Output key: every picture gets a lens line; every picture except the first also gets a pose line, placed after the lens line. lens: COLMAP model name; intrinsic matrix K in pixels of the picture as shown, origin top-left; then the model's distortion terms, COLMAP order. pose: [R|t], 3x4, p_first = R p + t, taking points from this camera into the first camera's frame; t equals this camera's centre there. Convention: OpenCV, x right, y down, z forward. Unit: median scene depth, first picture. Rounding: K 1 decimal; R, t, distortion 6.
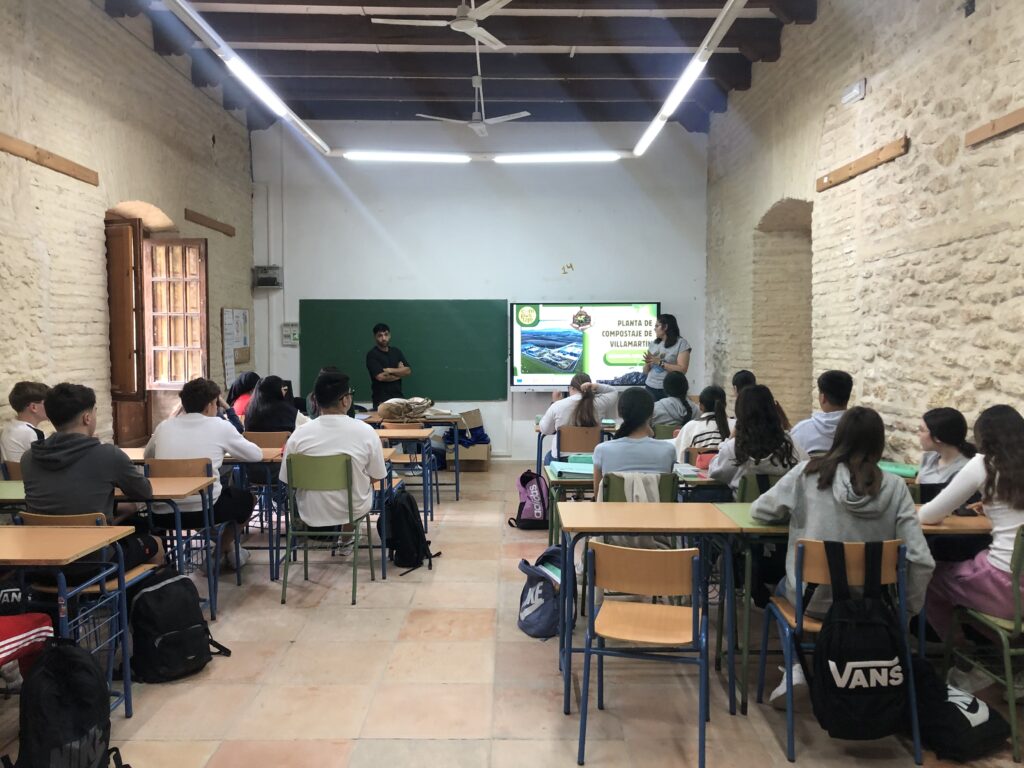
lens RADIAL K [[814.5, 0, 510.3], [0, 814.5, 389.8], [0, 0, 1]] dist [0.012839, 0.001269]
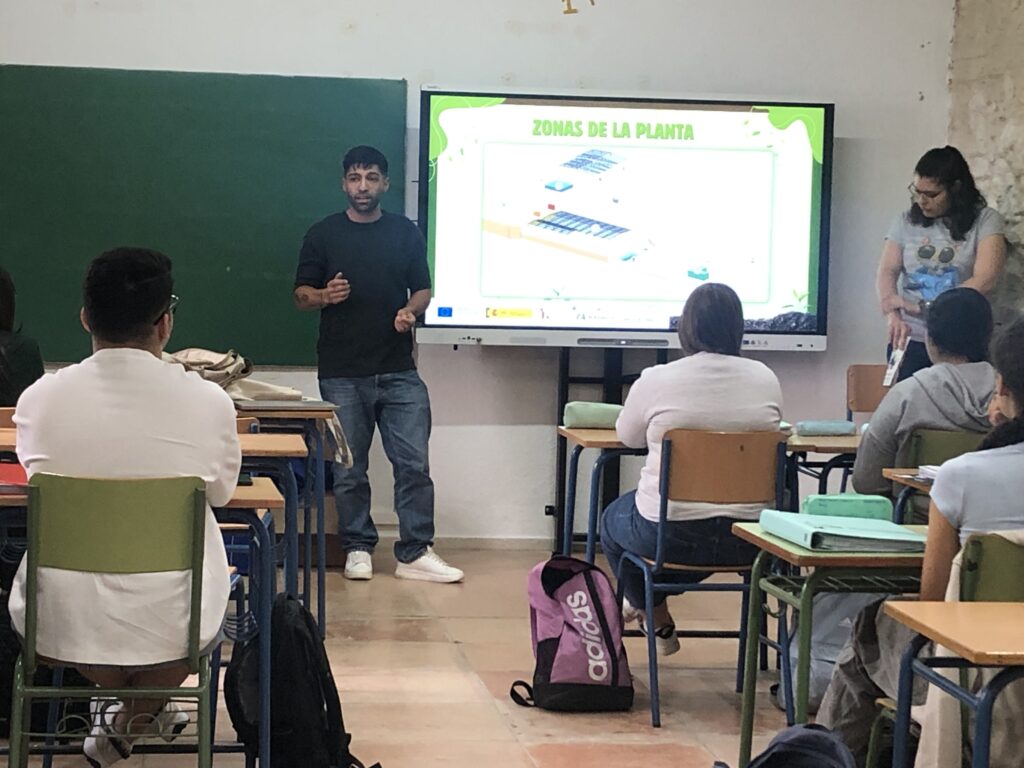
lens RADIAL K [[2505.1, 0, 520.8], [0, 2505.1, 388.8], [0, 0, 1]] dist [0.221169, 0.000000]
pose [[0.990214, 0.025178, 0.137268, -0.156464], [-0.027170, 0.999551, 0.012657, 0.010600], [-0.136888, -0.016263, 0.990453, -0.124306]]
